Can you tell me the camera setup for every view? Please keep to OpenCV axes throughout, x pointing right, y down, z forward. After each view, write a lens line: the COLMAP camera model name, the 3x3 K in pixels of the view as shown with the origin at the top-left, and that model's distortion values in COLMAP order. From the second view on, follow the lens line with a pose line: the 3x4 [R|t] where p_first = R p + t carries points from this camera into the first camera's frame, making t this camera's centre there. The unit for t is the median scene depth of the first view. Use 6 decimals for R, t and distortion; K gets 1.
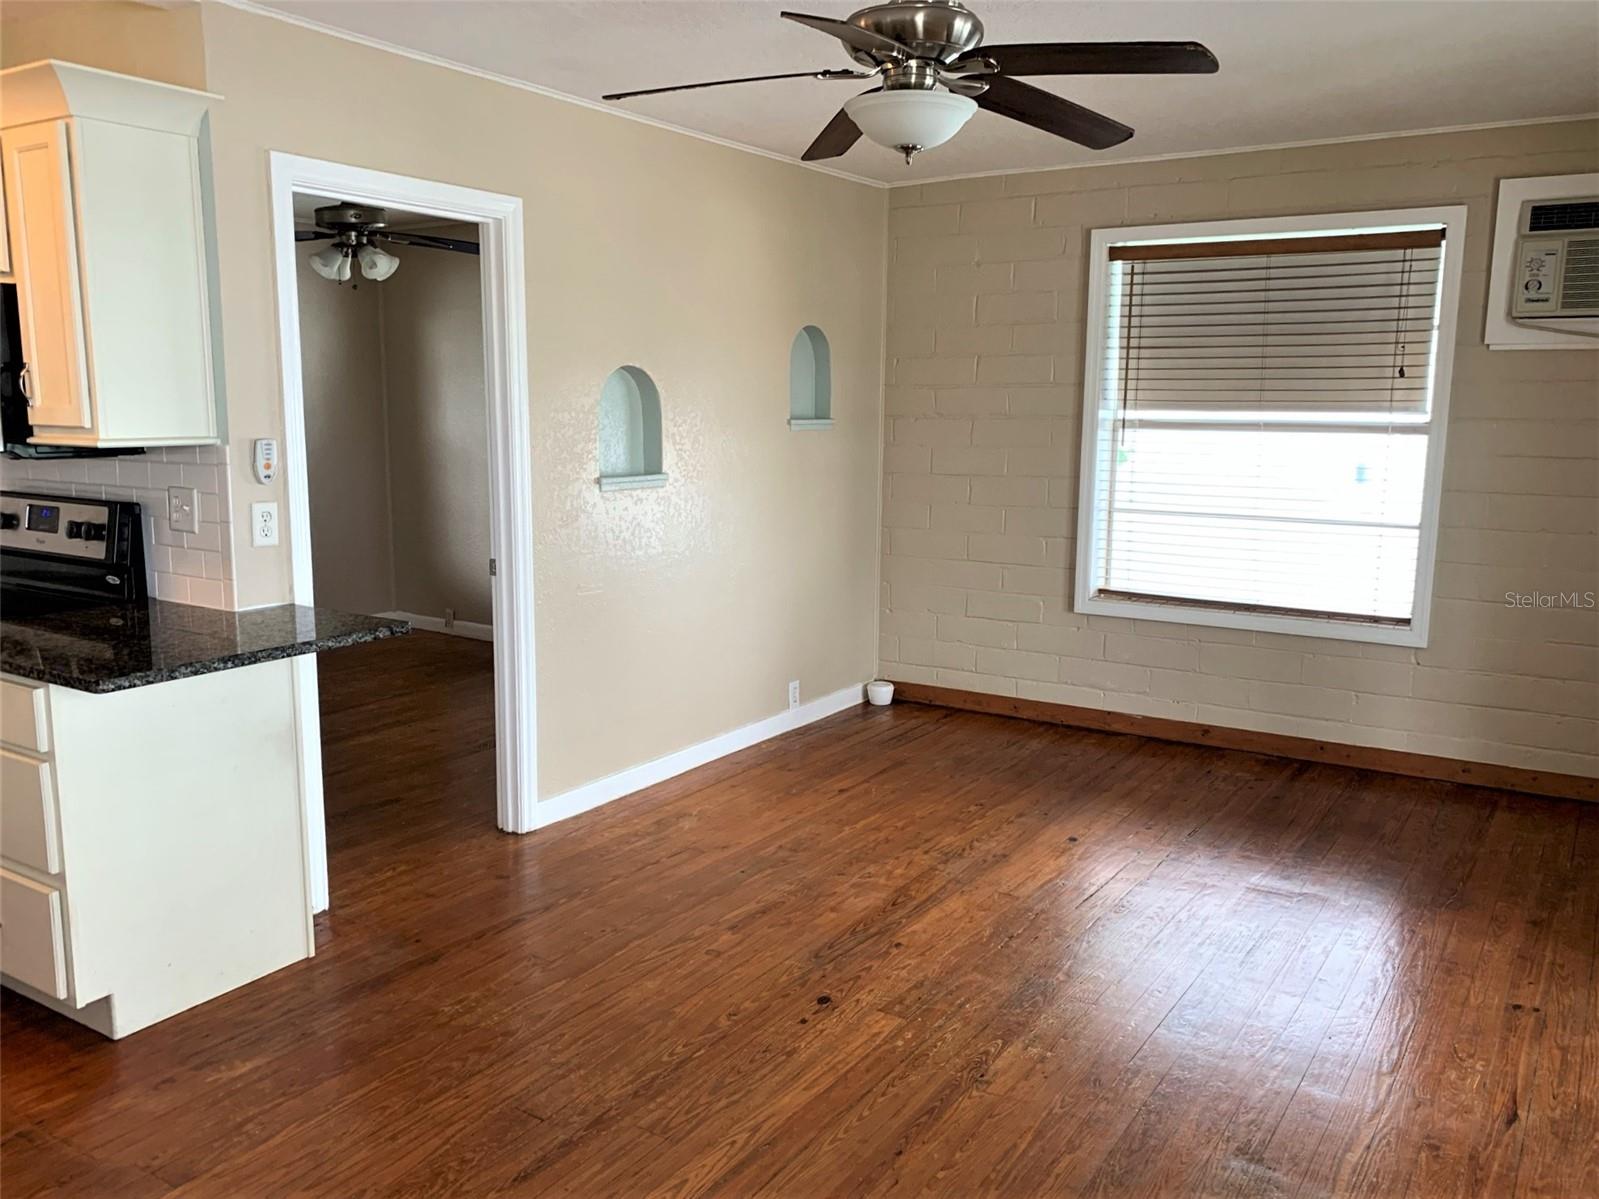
lens RADIAL K [[1263.6, 0, 792.6], [0, 1263.6, 591.4], [0, 0, 1]] dist [0.073712, -0.101799]
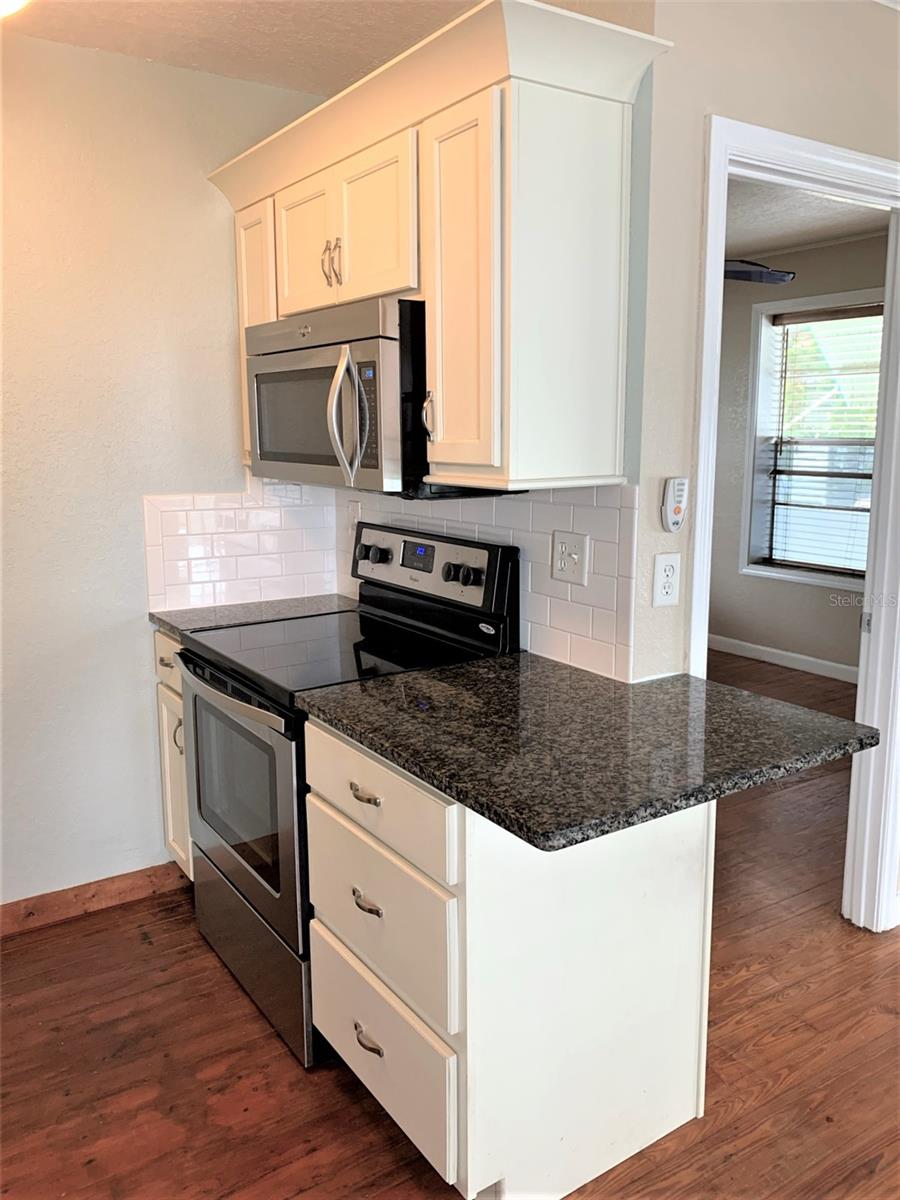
lens RADIAL K [[948.3, 0, 452.6], [0, 948.3, 573.0], [0, 0, 1]] dist [0.073712, -0.101799]
pose [[0.915133, 0.045864, -0.400535, -0.294894], [-0.046119, 0.998895, 0.009010, -0.056487], [0.400506, 0.010226, 0.916237, 0.380667]]
